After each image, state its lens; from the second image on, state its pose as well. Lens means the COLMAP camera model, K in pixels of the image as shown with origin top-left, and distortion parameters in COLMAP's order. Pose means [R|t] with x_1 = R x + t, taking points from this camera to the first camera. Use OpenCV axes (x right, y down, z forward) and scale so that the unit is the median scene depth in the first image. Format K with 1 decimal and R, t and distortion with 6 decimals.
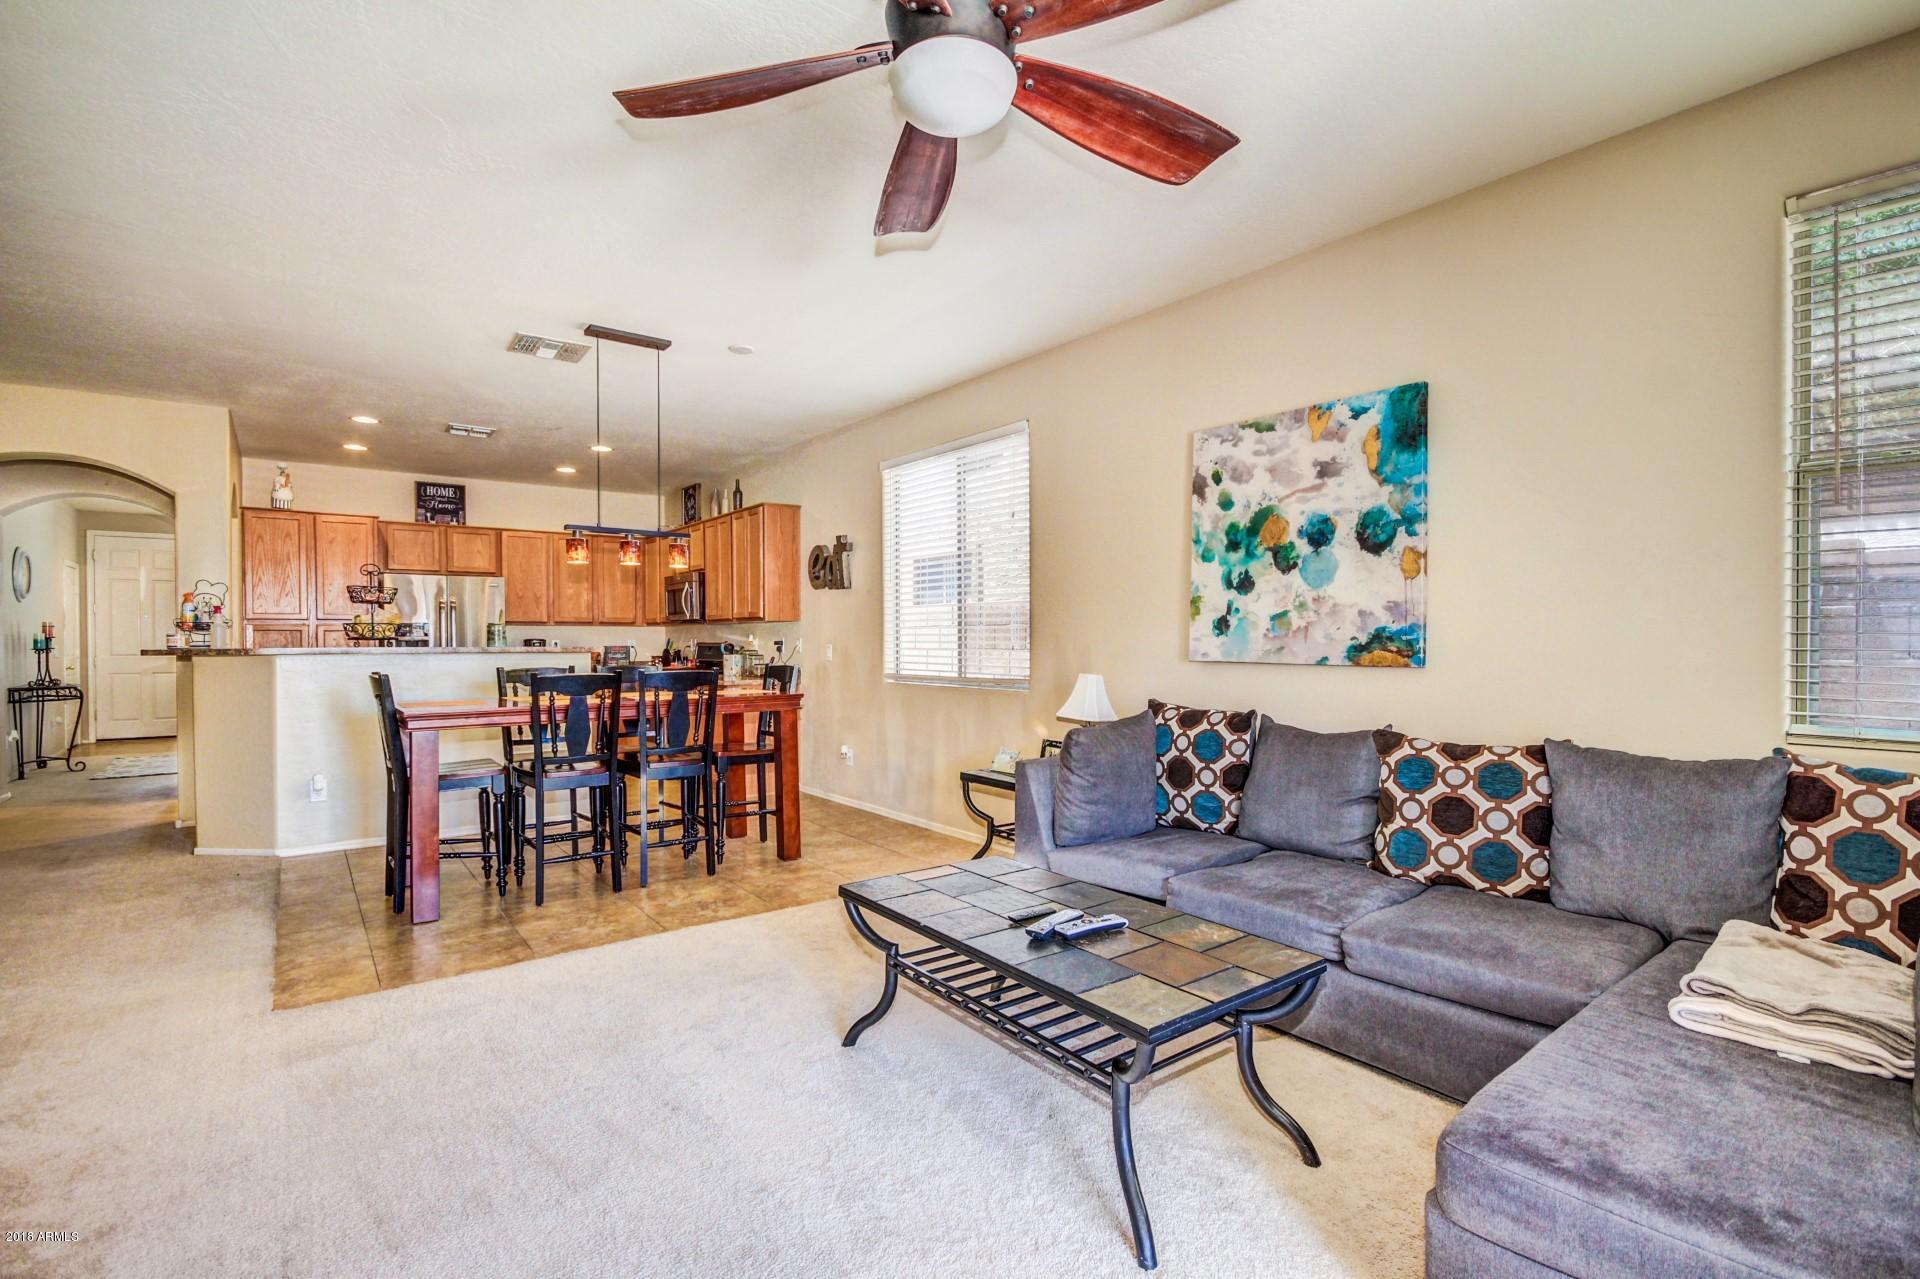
lens RADIAL K [[907.0, 0, 967.4], [0, 907.0, 640.8], [0, 0, 1]] dist [0.006363, -0.007688]
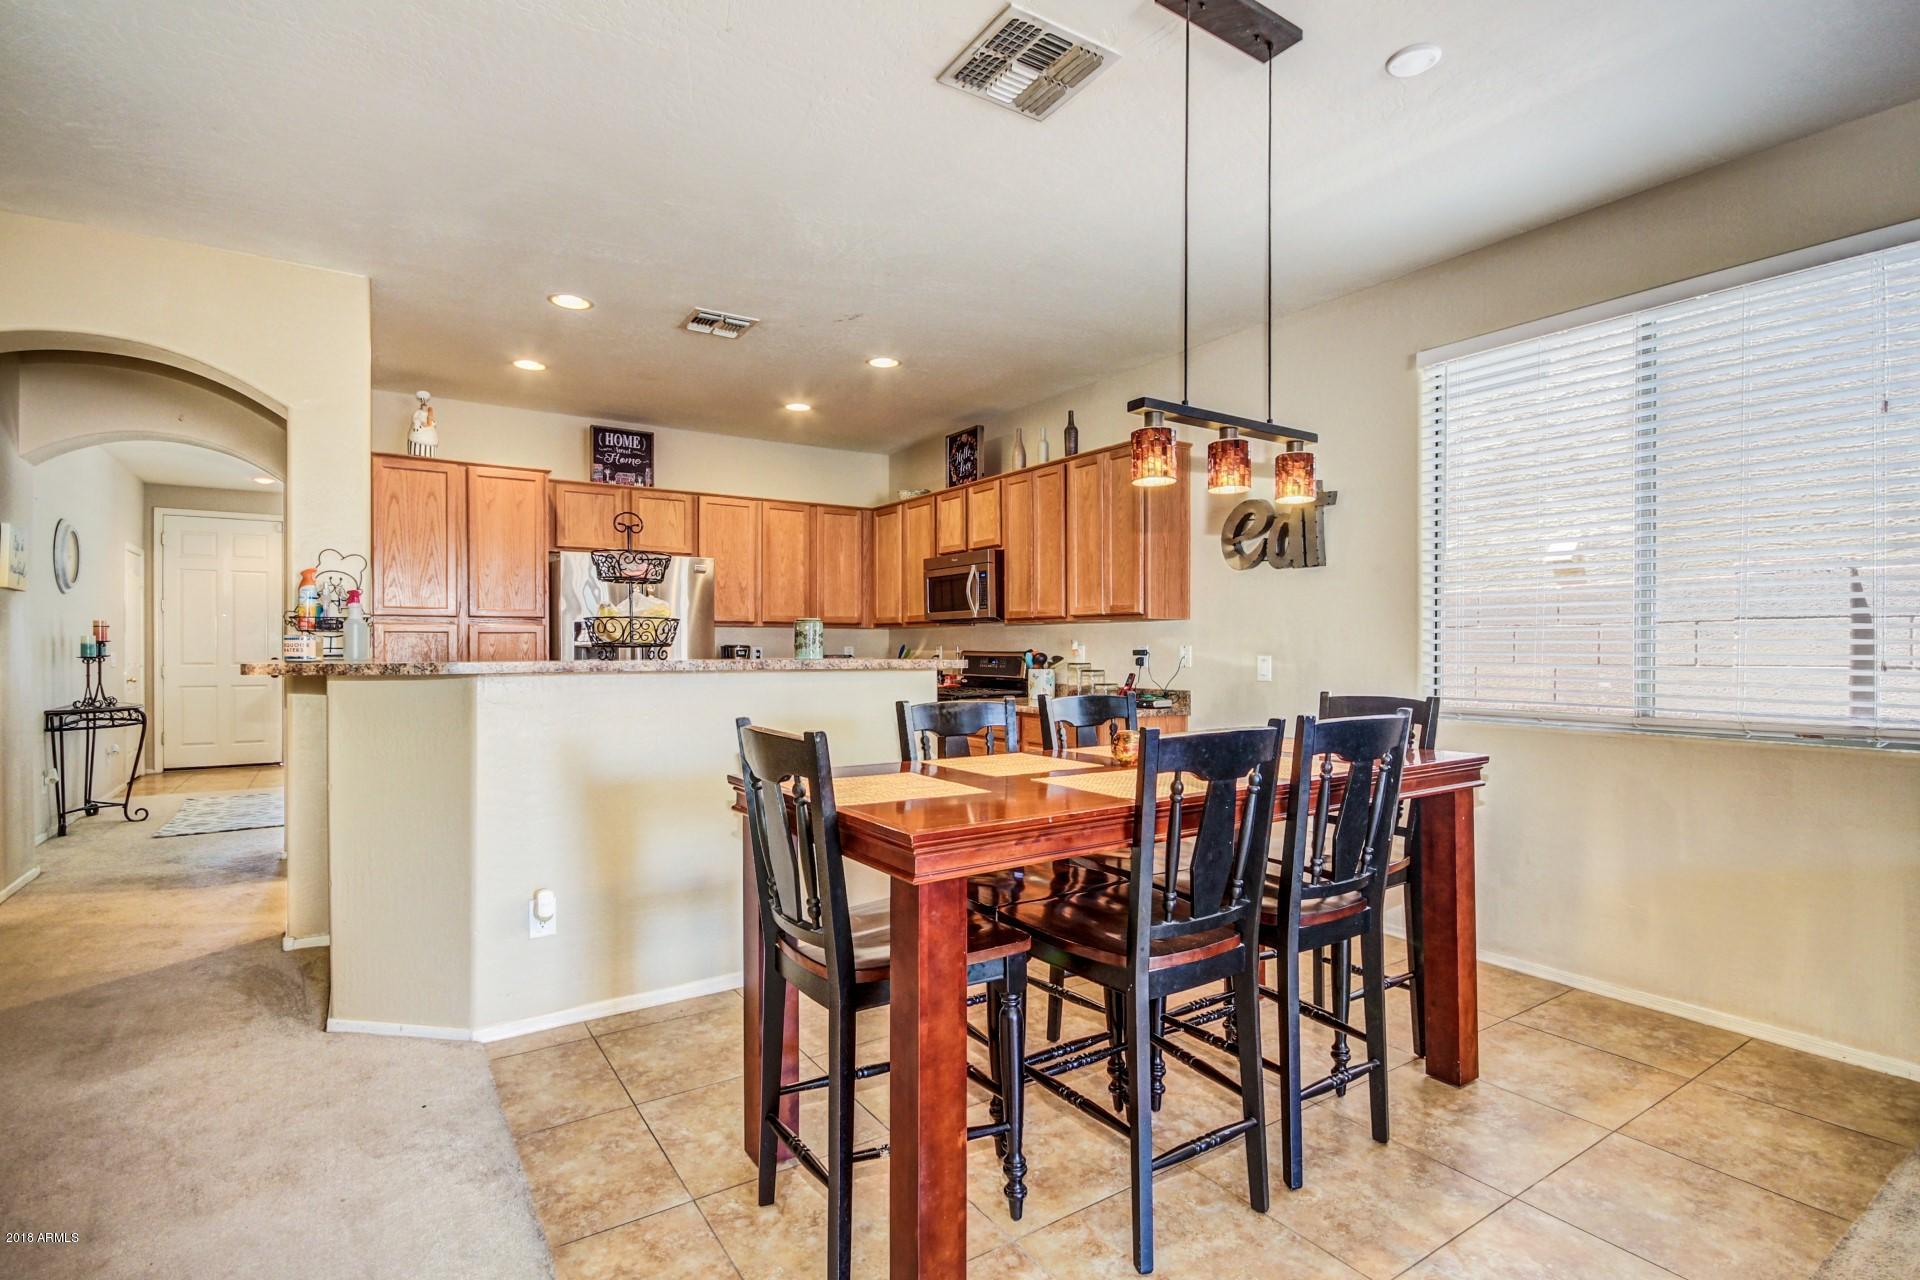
lens RADIAL K [[907.0, 0, 958.8], [0, 907.0, 642.2], [0, 0, 1]] dist [0.006363, -0.007688]
pose [[0.998888, 0.002627, -0.047081, -0.293234], [-0.002839, 0.999986, -0.004426, -0.001737], [0.047069, 0.004554, 0.998881, 0.307333]]
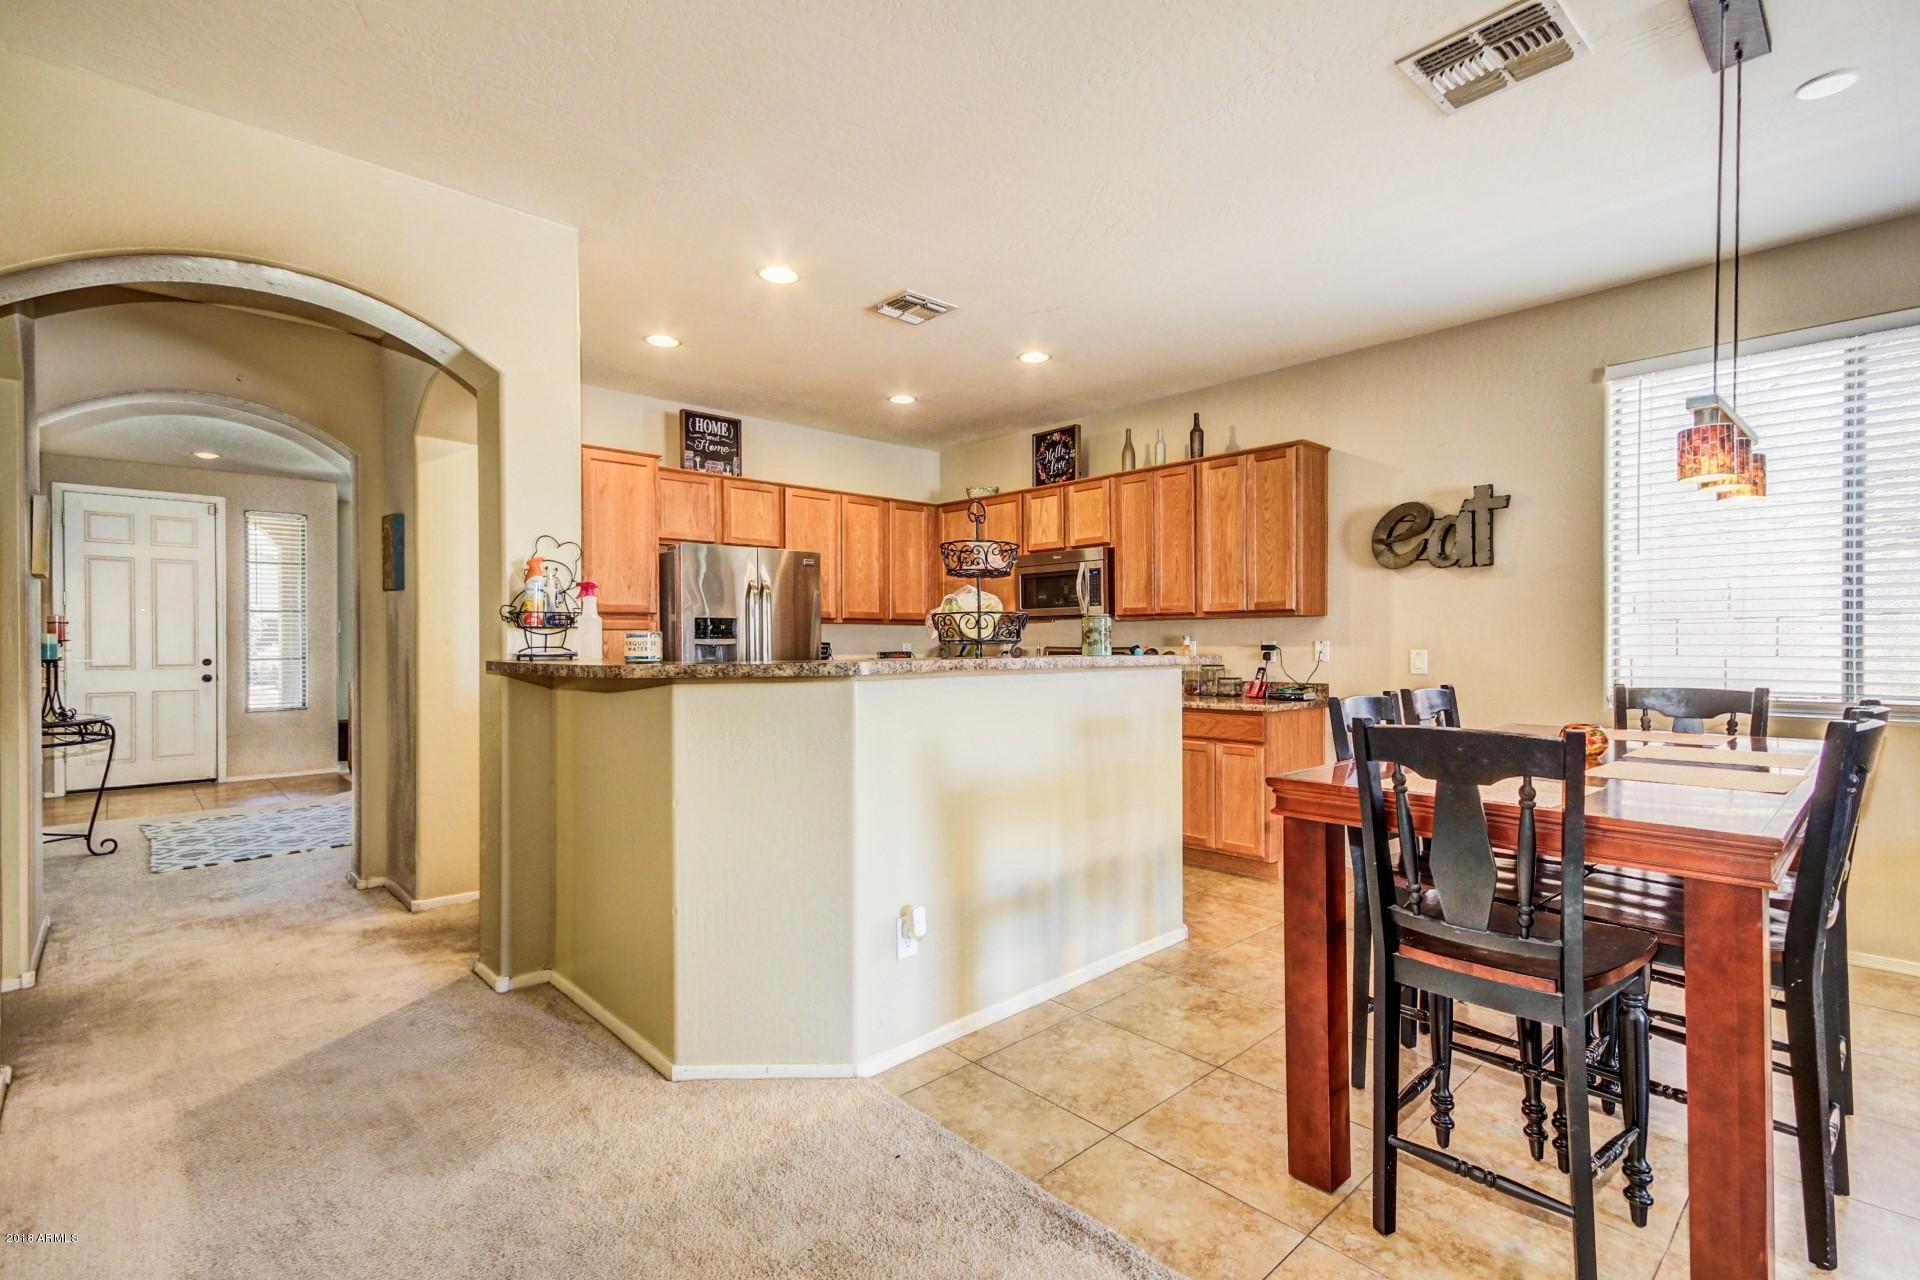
lens RADIAL K [[872.1, 0, 965.8], [0, 872.1, 641.5], [0, 0, 1]] dist [0.026786, -0.001135]
pose [[0.993208, -0.001083, 0.116343, -0.490269], [0.001173, 0.999999, -0.000709, -0.001786], [-0.116343, 0.000840, 0.993209, 0.337578]]
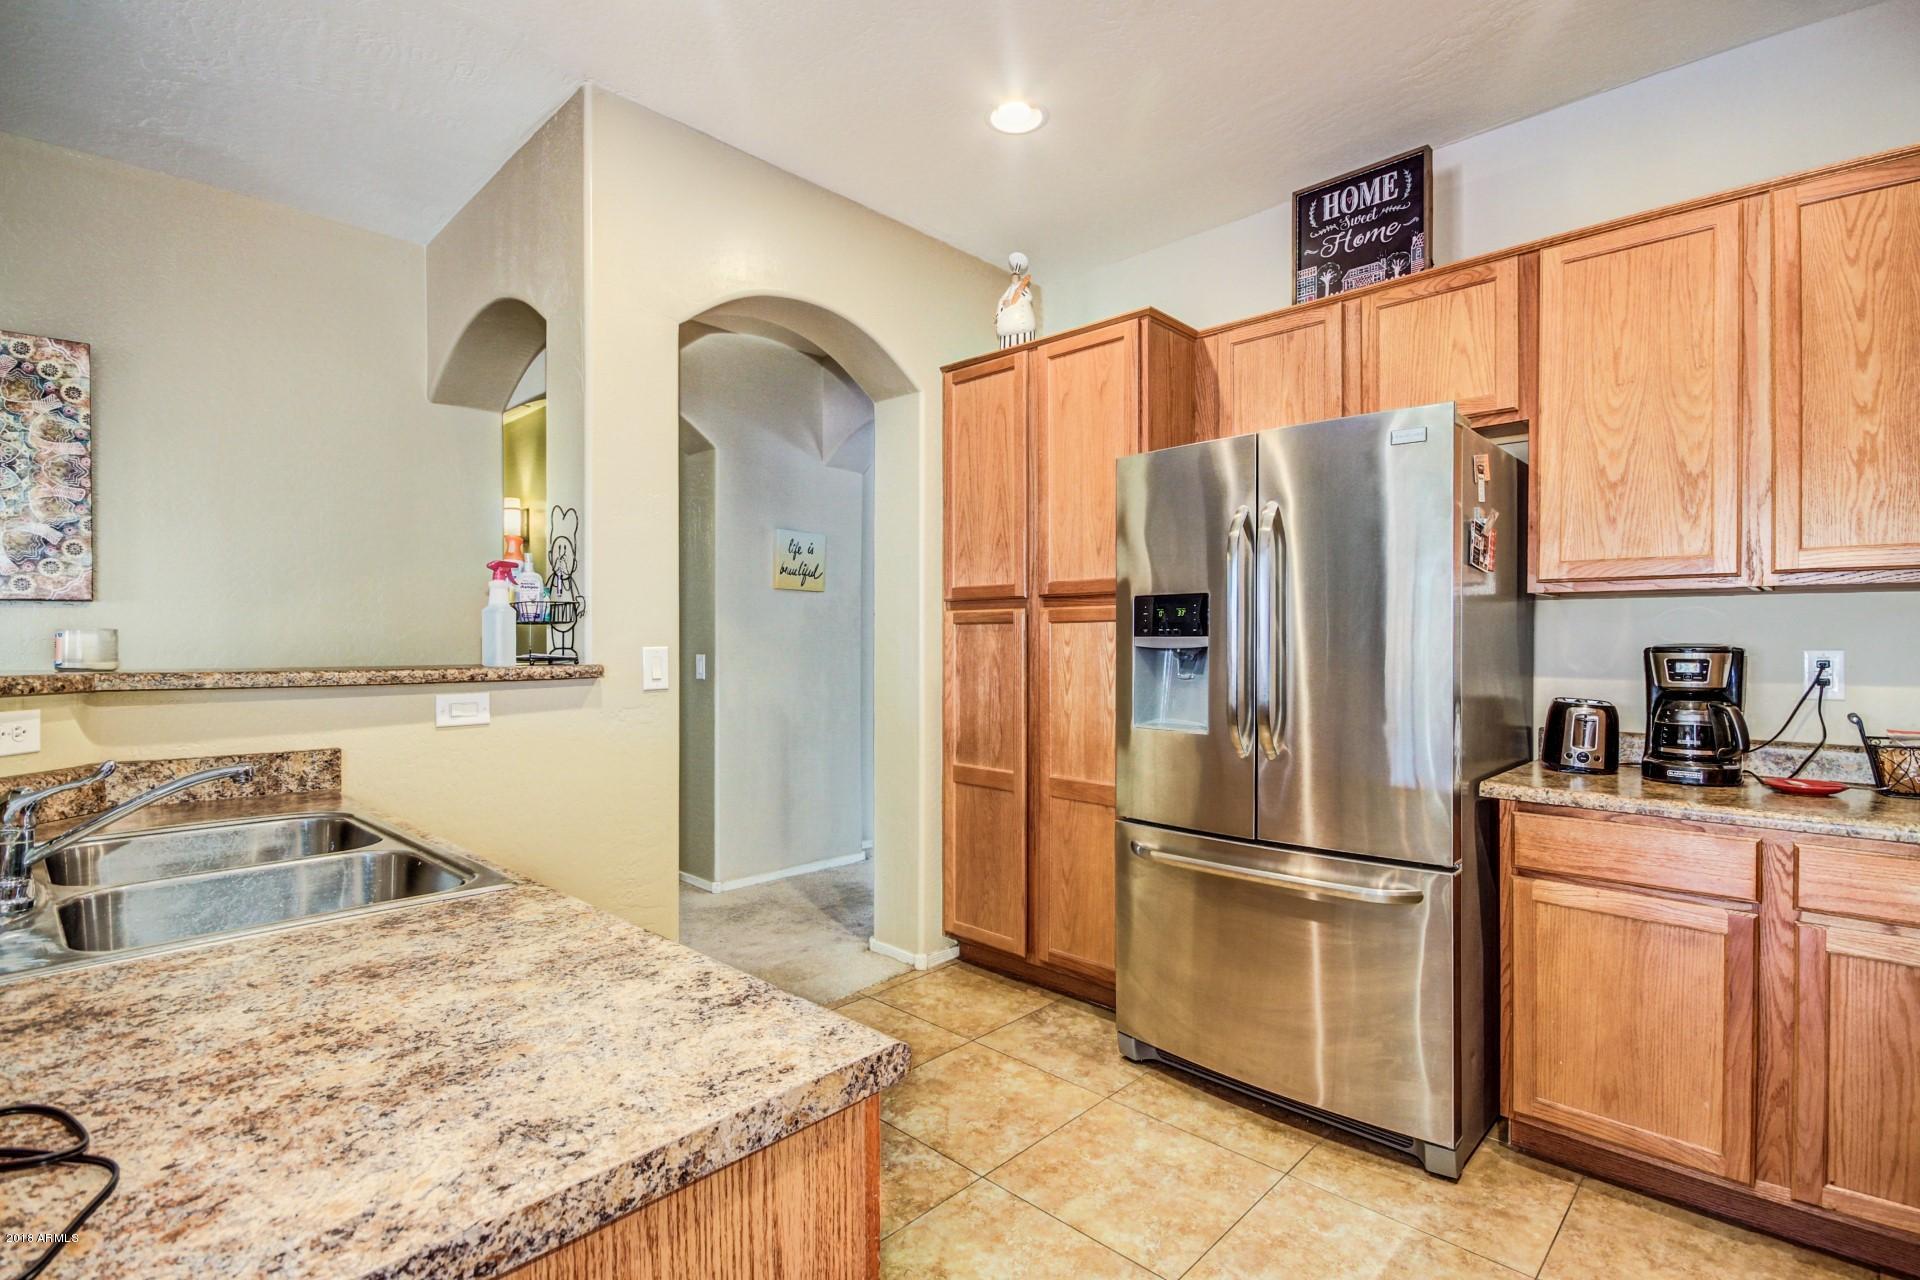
lens RADIAL K [[907.0, 0, 967.1], [0, 907.0, 646.0], [0, 0, 1]] dist [0.006363, -0.007688]
pose [[0.158506, 0.008778, -0.987319, -0.289087], [-0.004963, 0.999955, 0.008094, -0.003121], [0.987345, 0.003617, 0.158543, 0.848213]]
